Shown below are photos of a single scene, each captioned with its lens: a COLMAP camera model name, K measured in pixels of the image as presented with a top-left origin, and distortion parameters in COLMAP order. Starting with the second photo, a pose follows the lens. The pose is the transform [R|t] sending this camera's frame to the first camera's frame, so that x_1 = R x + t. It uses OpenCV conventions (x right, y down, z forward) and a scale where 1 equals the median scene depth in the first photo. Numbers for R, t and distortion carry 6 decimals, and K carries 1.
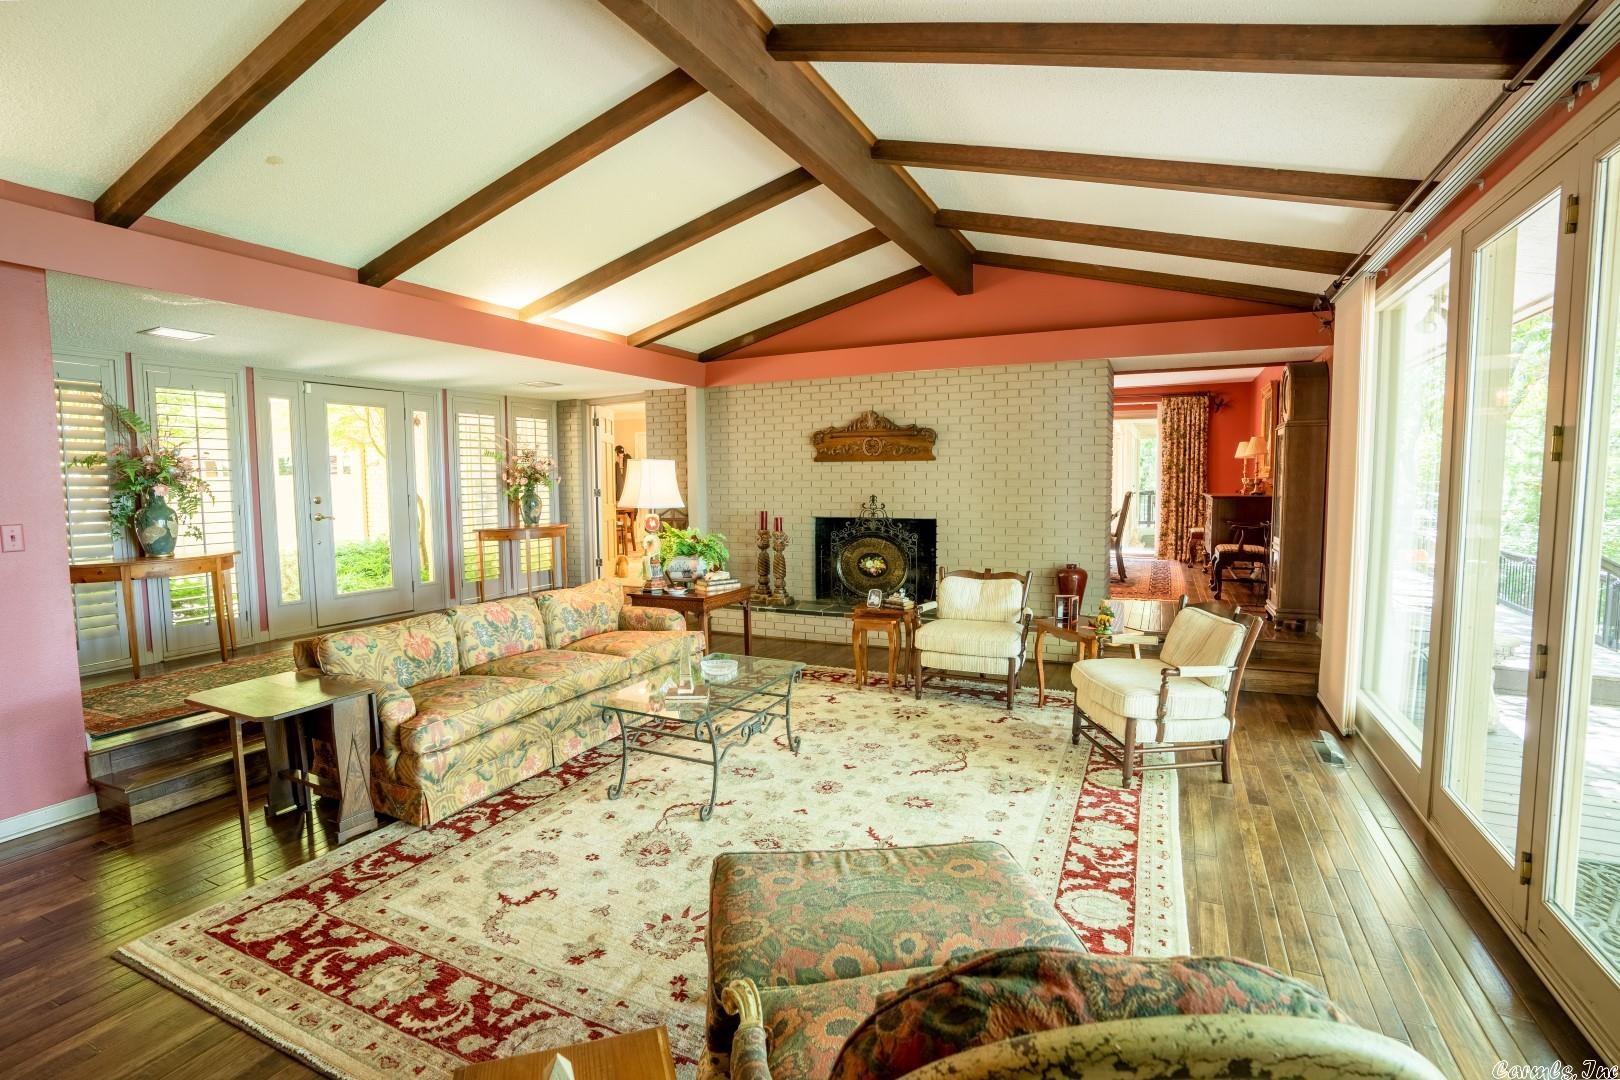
lens RADIAL K [[763.8, 0, 805.3], [0, 763.8, 541.2], [0, 0, 1]] dist [-0.074800, 0.032977]
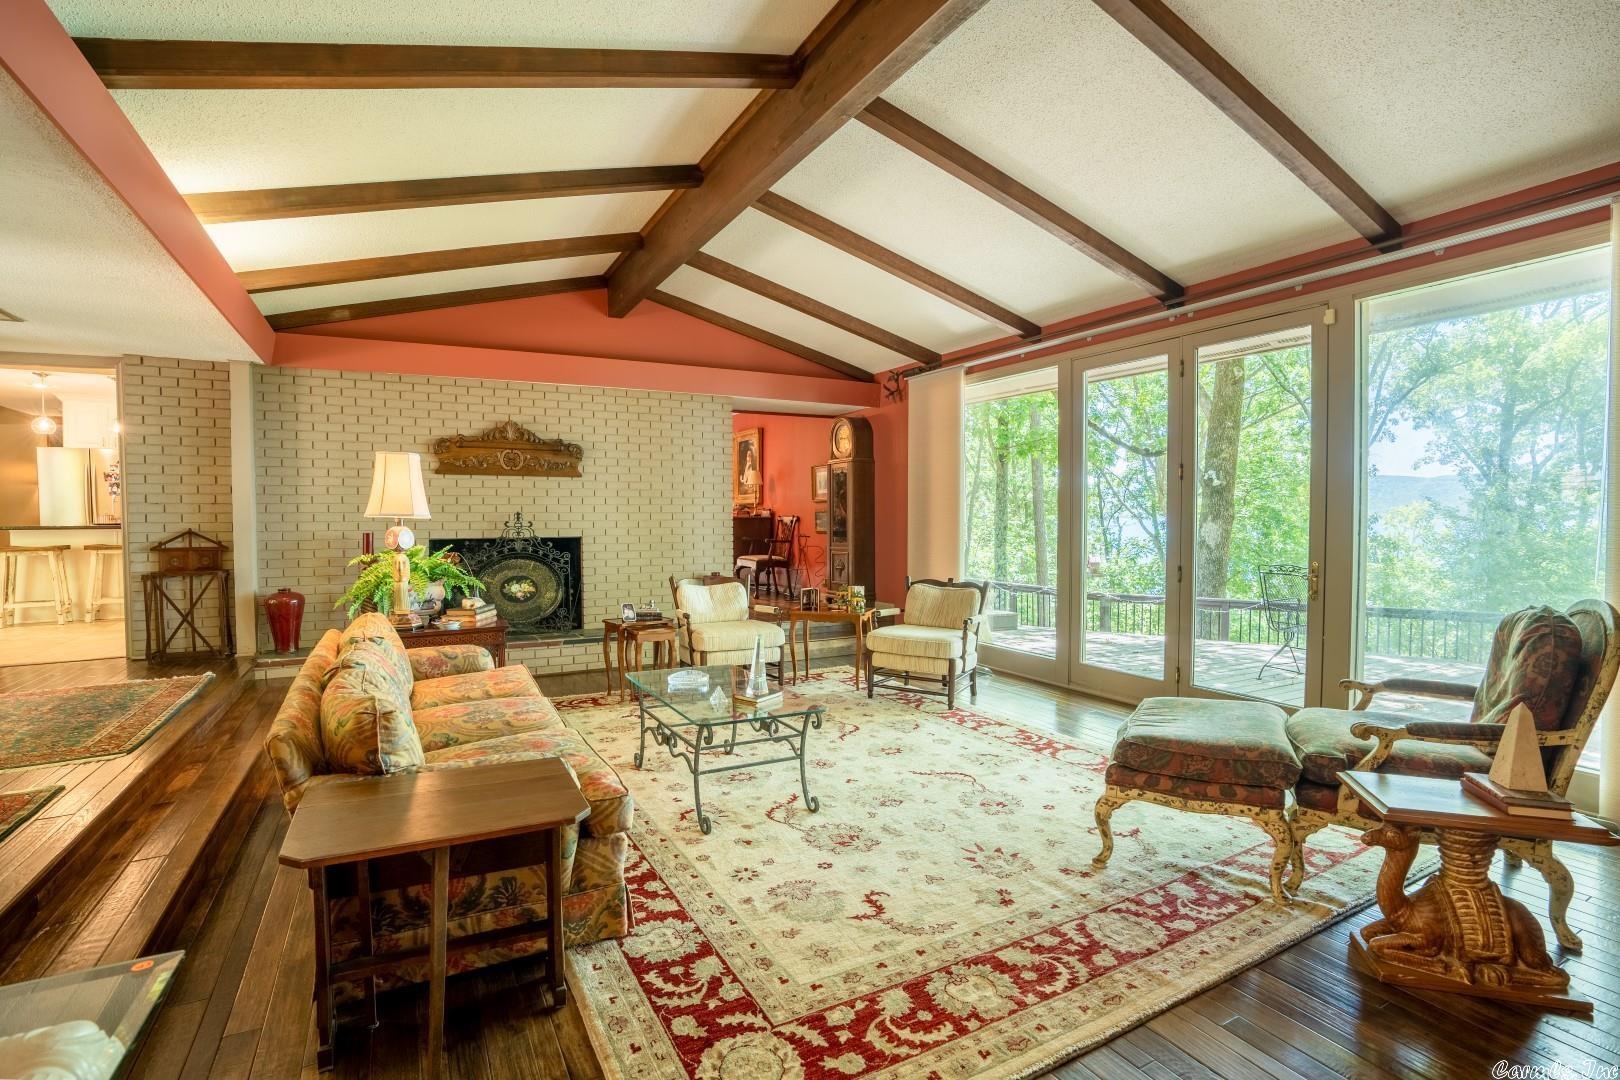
lens RADIAL K [[768.6, 0, 810.0], [0, 768.6, 540.0], [0, 0, 1]] dist [-0.074211, 0.032967]
pose [[0.583451, -0.017481, 0.811960, -0.620016], [0.063059, 0.997725, -0.023832, 0.022692], [-0.809697, 0.065106, 0.583226, 0.258263]]
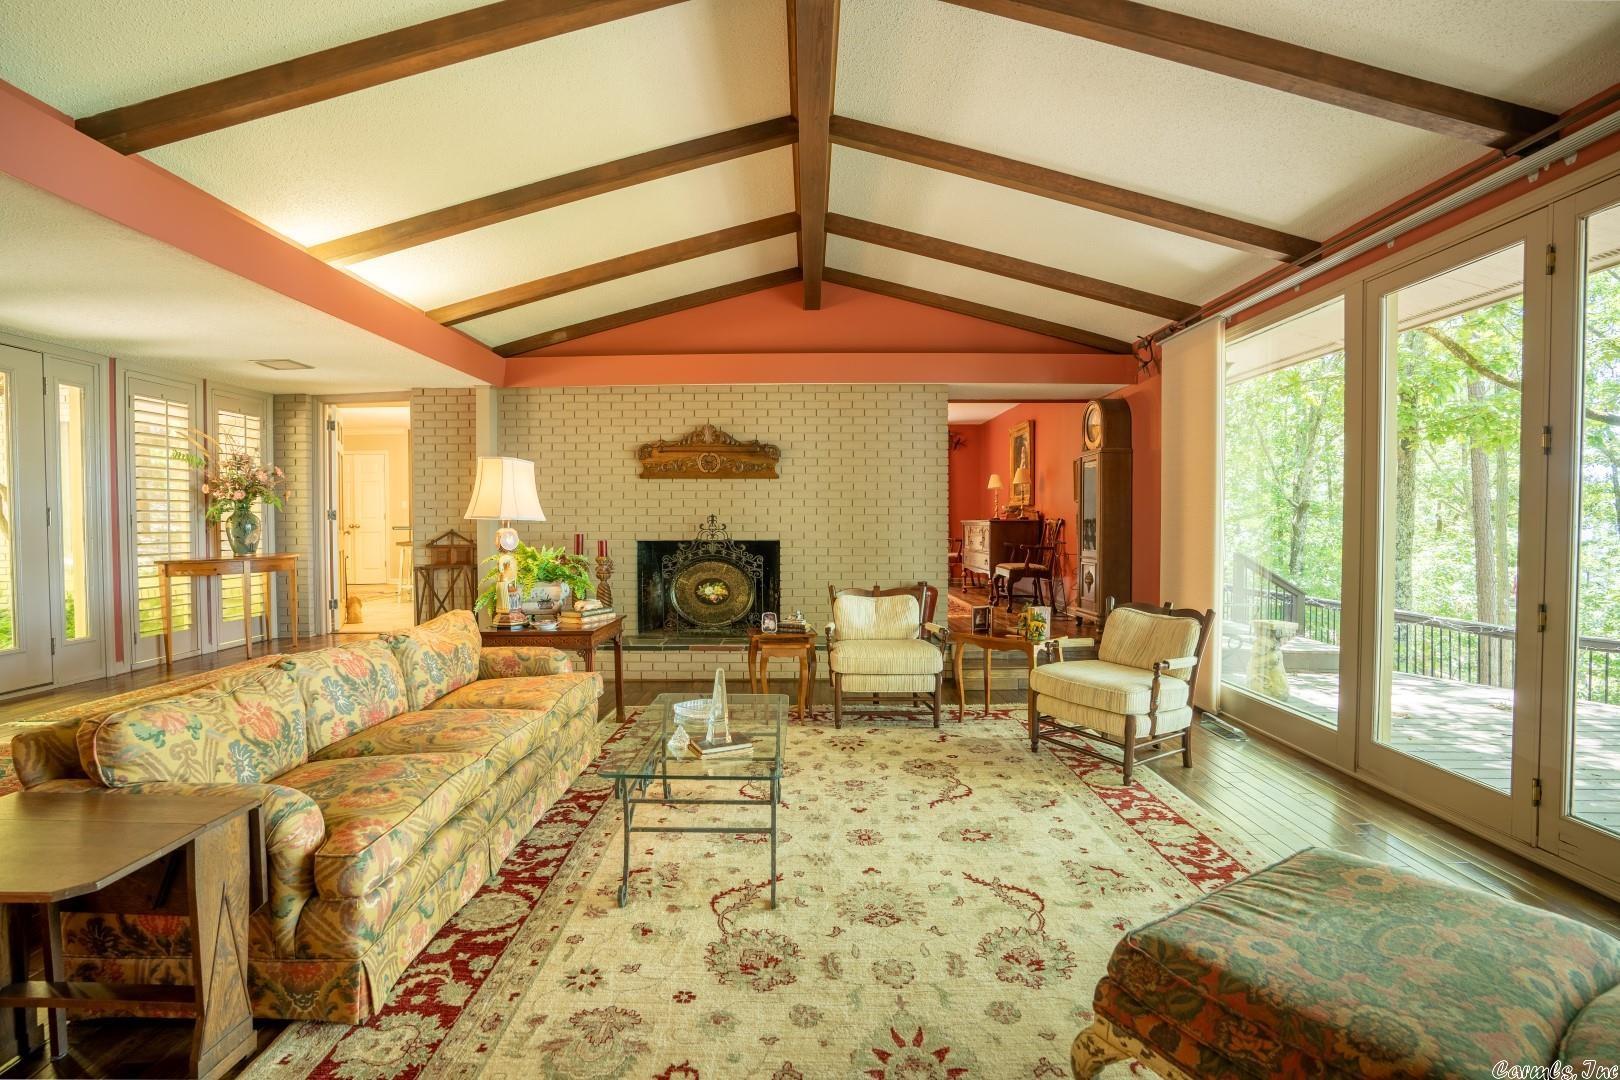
lens RADIAL K [[749.0, 0, 806.3], [0, 749.0, 541.9], [0, 0, 1]] dist [-0.072784, 0.029186]
pose [[0.901629, -0.005533, 0.432475, -0.275157], [0.029669, 0.998354, -0.049081, 0.026877], [-0.431491, 0.057084, 0.900309, 0.196888]]
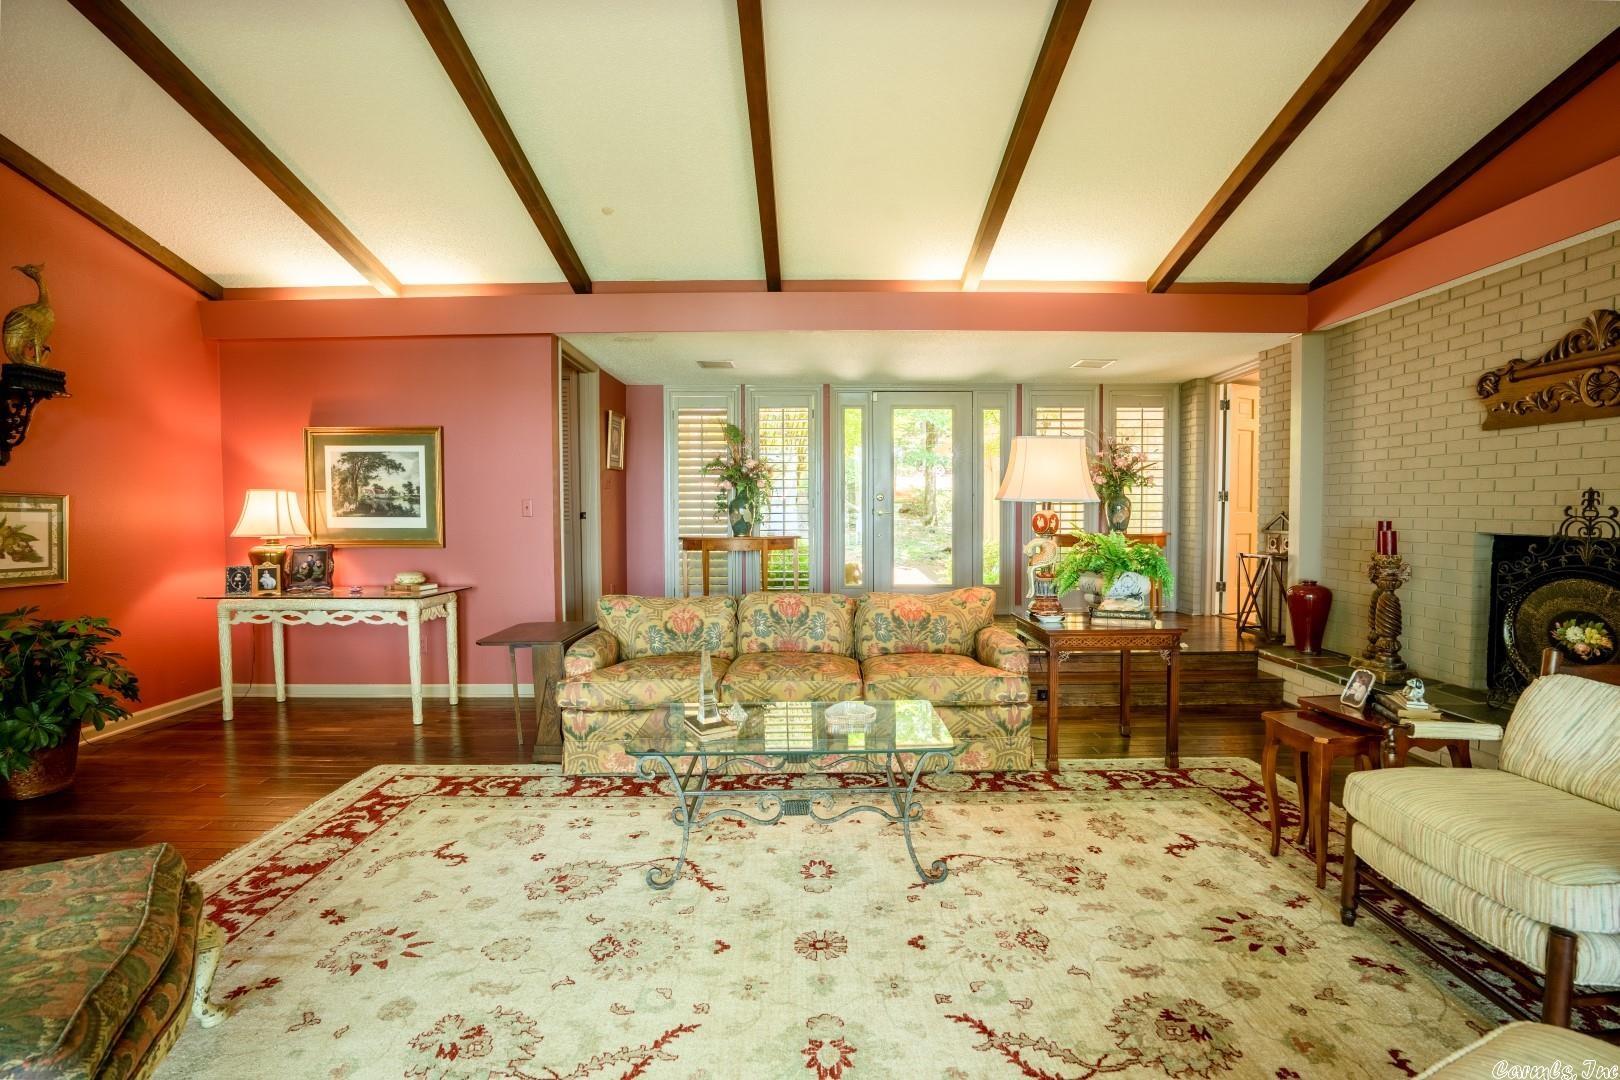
lens RADIAL K [[755.4, 0, 814.0], [0, 755.4, 541.0], [0, 0, 1]] dist [-0.075614, 0.031323]
pose [[0.436542, 0.046432, -0.898485, 0.388852], [-0.070773, 0.997345, 0.017155, -0.002815], [0.896896, 0.056100, 0.438669, 0.520124]]
